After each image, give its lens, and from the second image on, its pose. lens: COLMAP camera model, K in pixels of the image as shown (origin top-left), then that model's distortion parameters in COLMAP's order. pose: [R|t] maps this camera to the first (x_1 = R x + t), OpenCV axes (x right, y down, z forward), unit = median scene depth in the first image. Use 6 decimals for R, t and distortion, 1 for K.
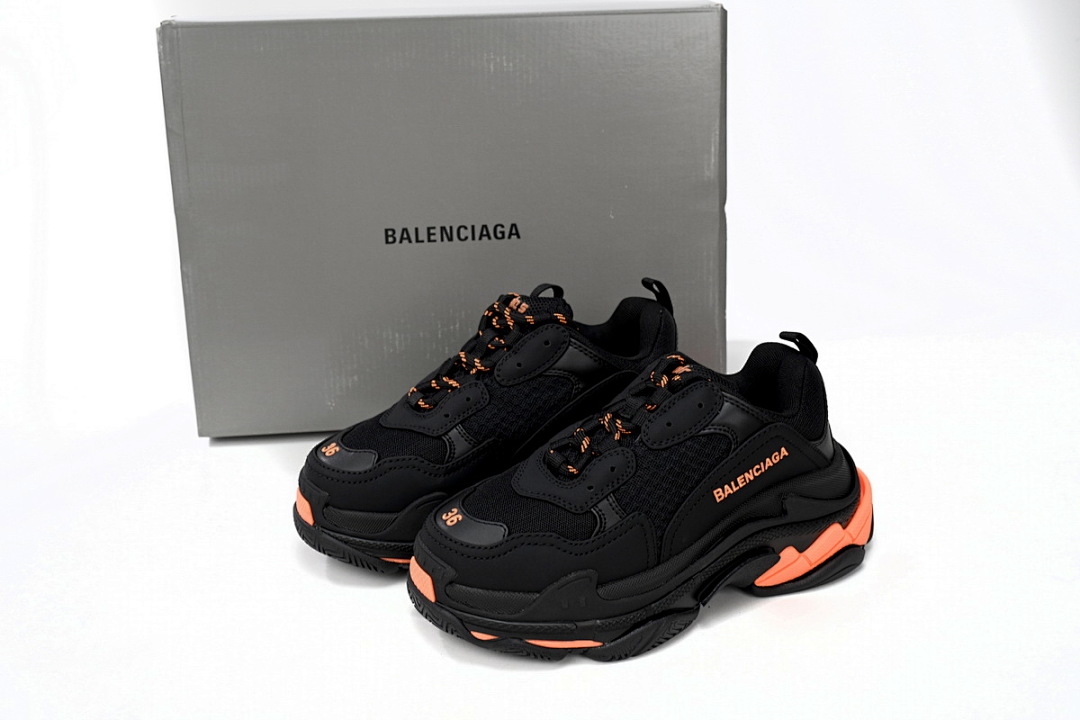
lens RADIAL K [[1295.4, 0, 542.6], [0, 1295.4, 355.7], [0, 0, 1]] dist [-0.031951, 0.000000]
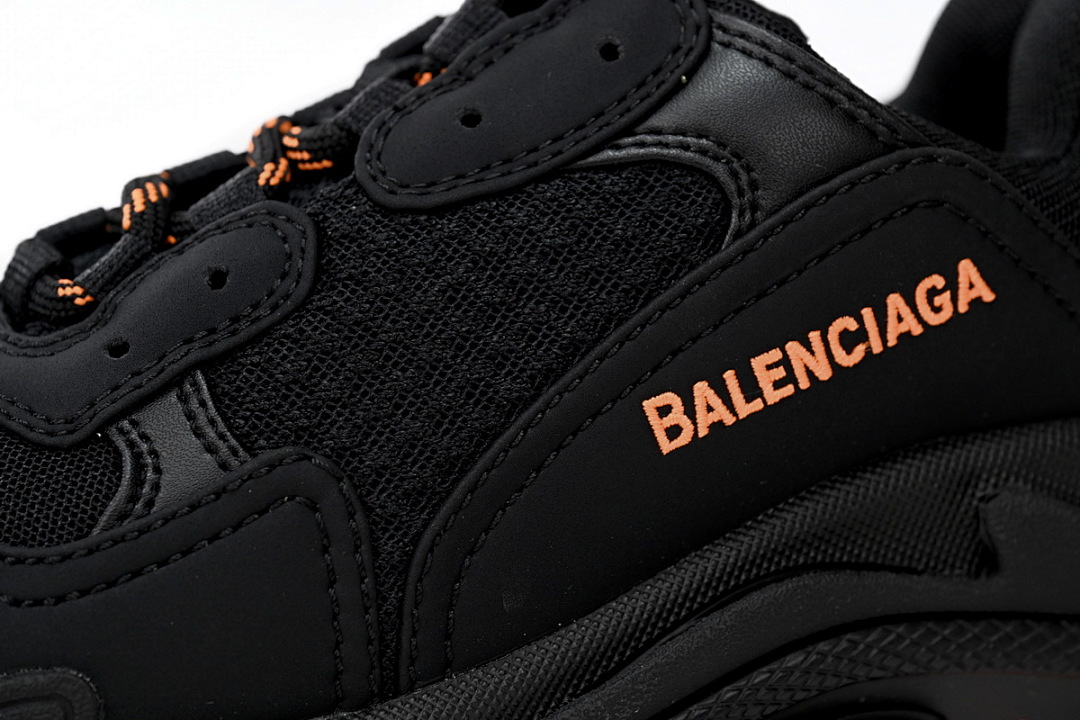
lens RADIAL K [[3380.7, 0, 538.3], [0, 3380.7, 360.3], [0, 0, 1]] dist [-0.004425, 0.000000]
pose [[0.989147, 0.034250, -0.142881, 0.201147], [-0.057784, 0.984772, -0.163969, 0.199849], [0.135089, 0.170445, 0.976063, 0.390800]]
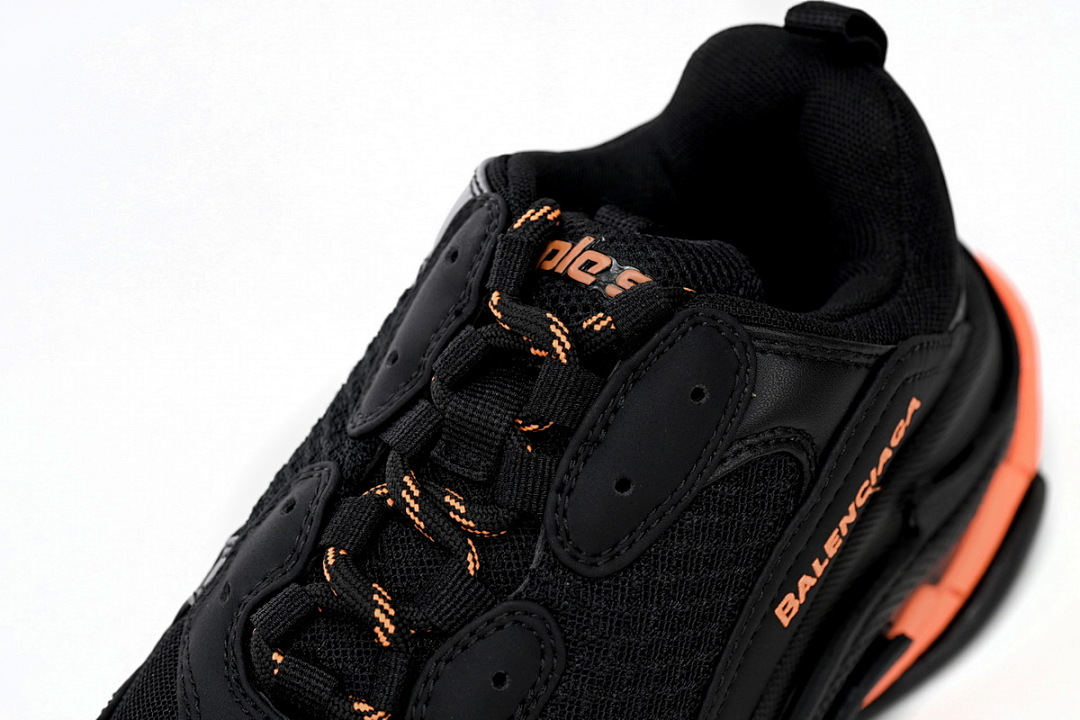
lens RADIAL K [[2435.4, 0, 542.3], [0, 2435.4, 359.2], [0, 0, 1]] dist [0.002893, 0.000000]
pose [[0.907873, -0.319252, 0.271745, -0.072377], [0.186351, 0.887918, 0.420565, -0.227859], [-0.375554, -0.331179, 0.865609, 0.500093]]
